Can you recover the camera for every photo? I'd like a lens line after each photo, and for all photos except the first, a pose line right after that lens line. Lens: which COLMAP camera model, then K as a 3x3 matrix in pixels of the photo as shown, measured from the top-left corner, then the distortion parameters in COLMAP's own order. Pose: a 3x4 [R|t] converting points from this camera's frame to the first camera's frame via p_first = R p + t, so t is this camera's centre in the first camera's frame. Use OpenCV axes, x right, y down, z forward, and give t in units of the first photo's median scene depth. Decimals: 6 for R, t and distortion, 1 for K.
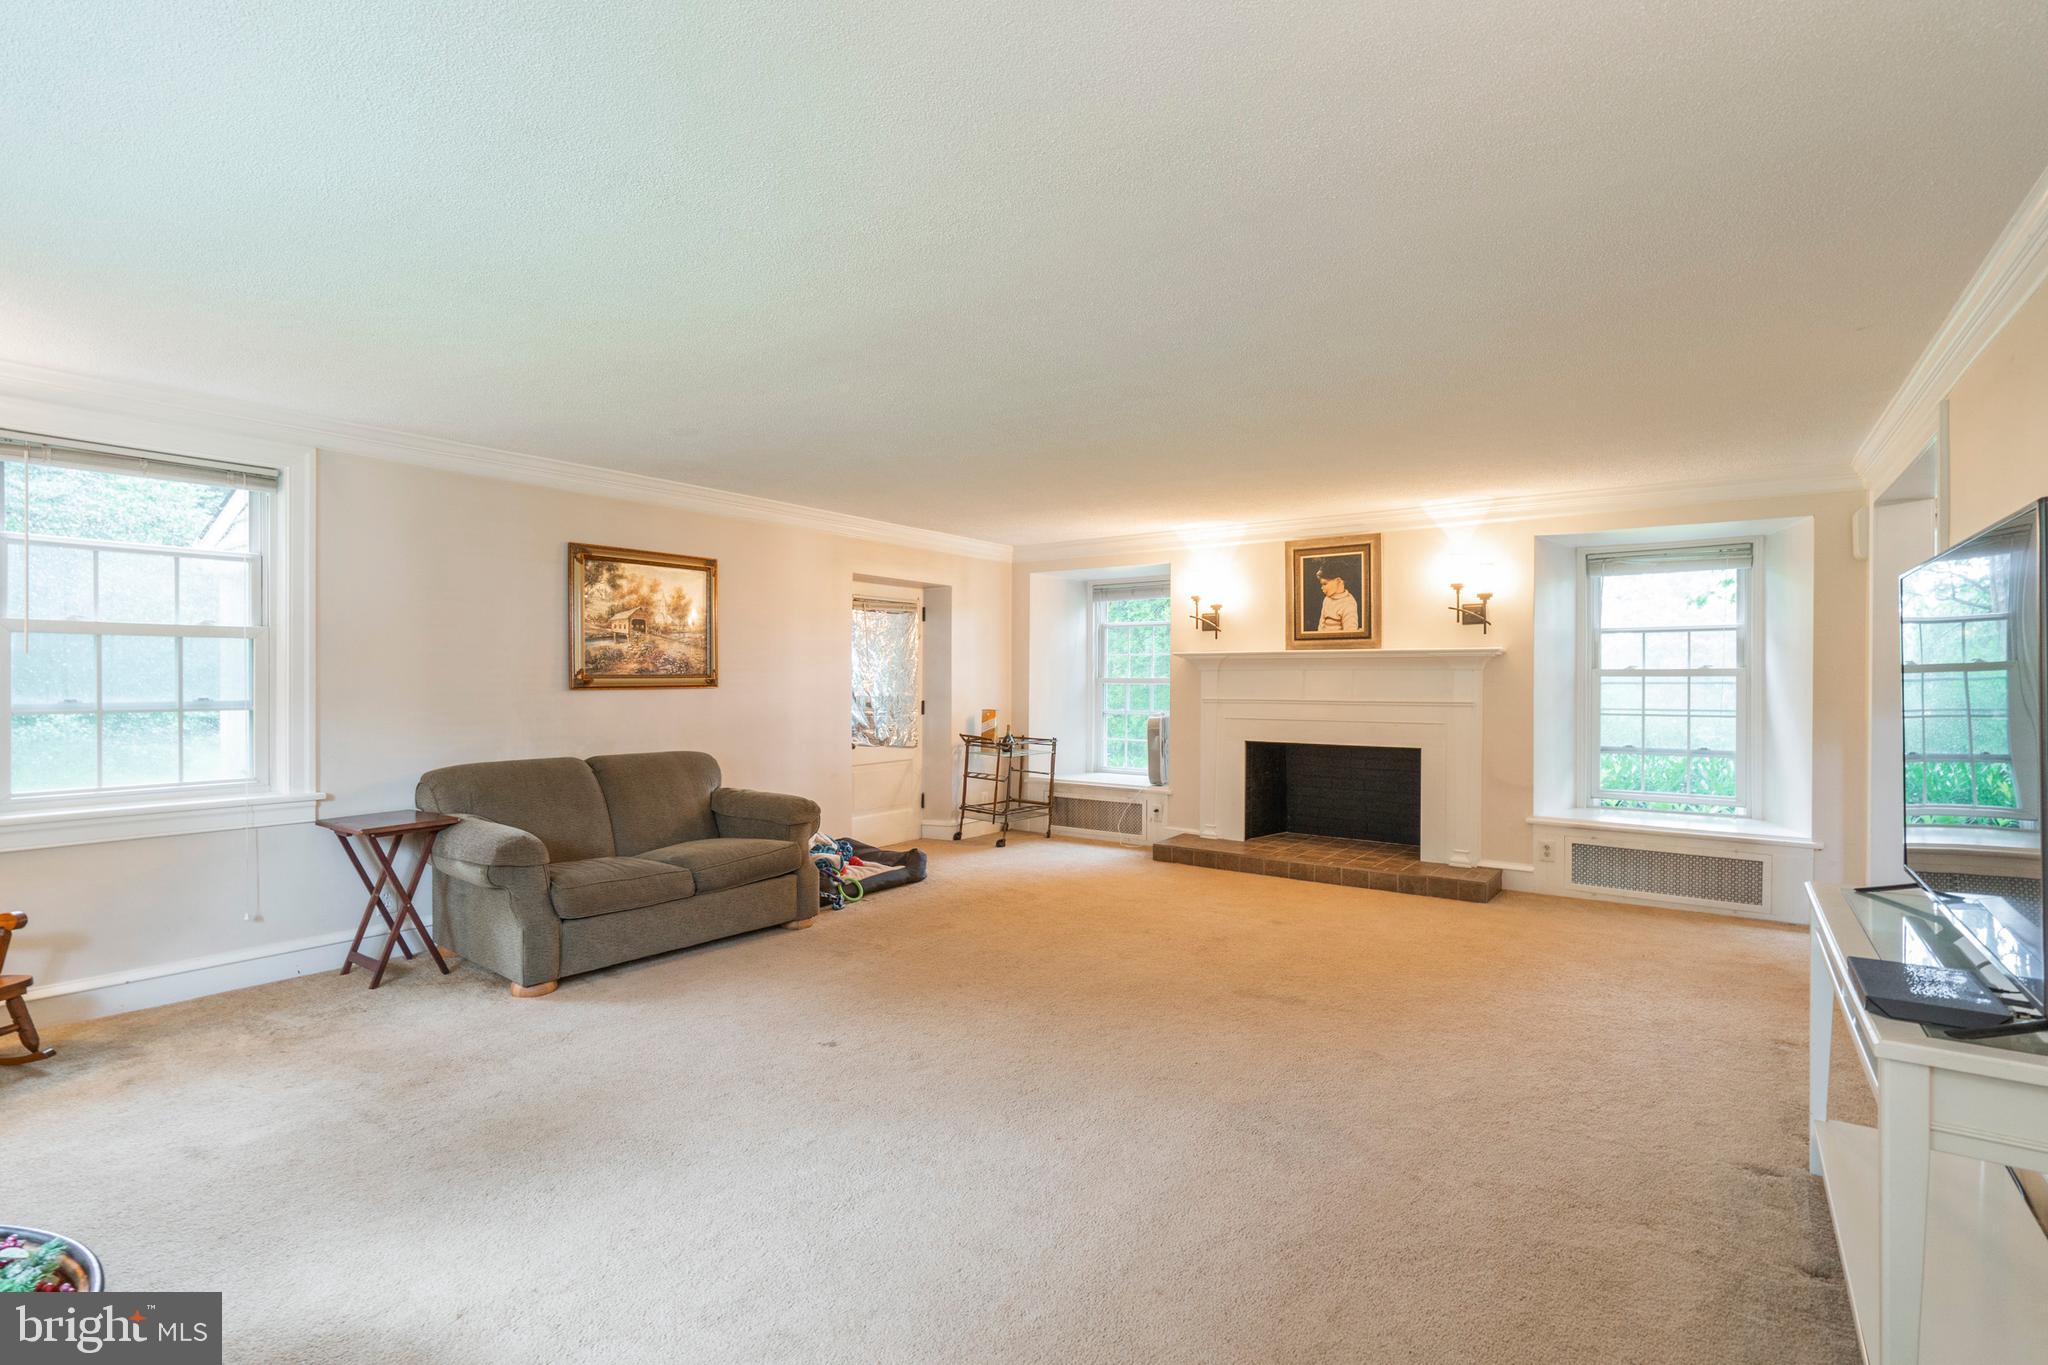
lens RADIAL K [[934.5, 0, 1020.2], [0, 934.5, 683.8], [0, 0, 1]] dist [-0.005037, 0.000116]
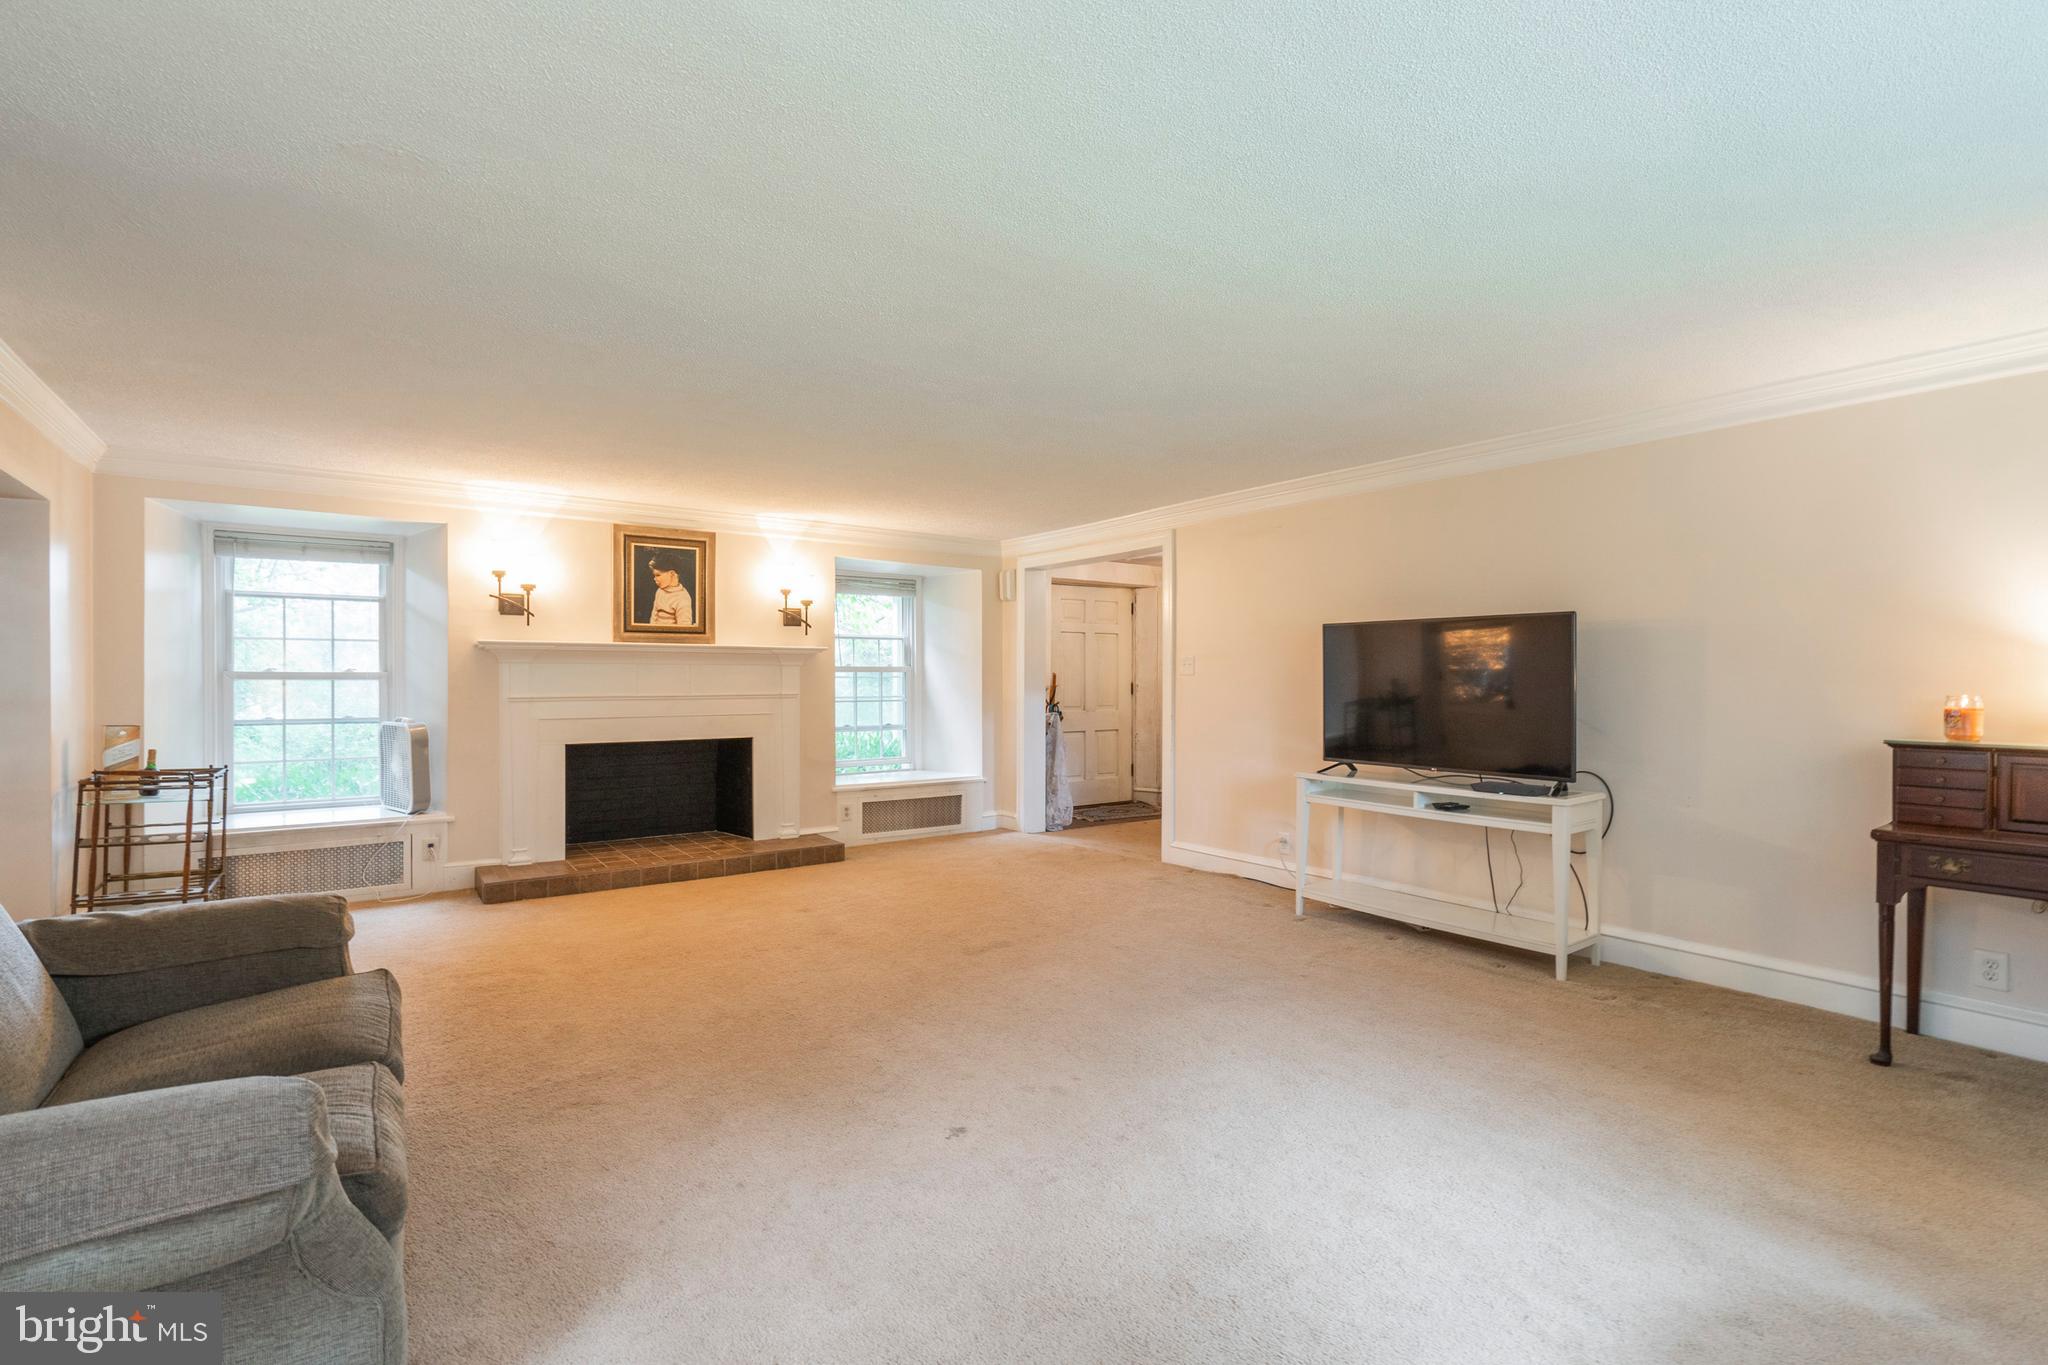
lens RADIAL K [[905.3, 0, 1020.5], [0, 905.3, 681.0], [0, 0, 1]] dist [-0.003048, 0.000025]
pose [[0.326663, -0.004059, 0.945132, -0.446611], [0.005077, 0.999984, 0.002540, 0.002342], [-0.945127, 0.003969, 0.326678, 0.345653]]
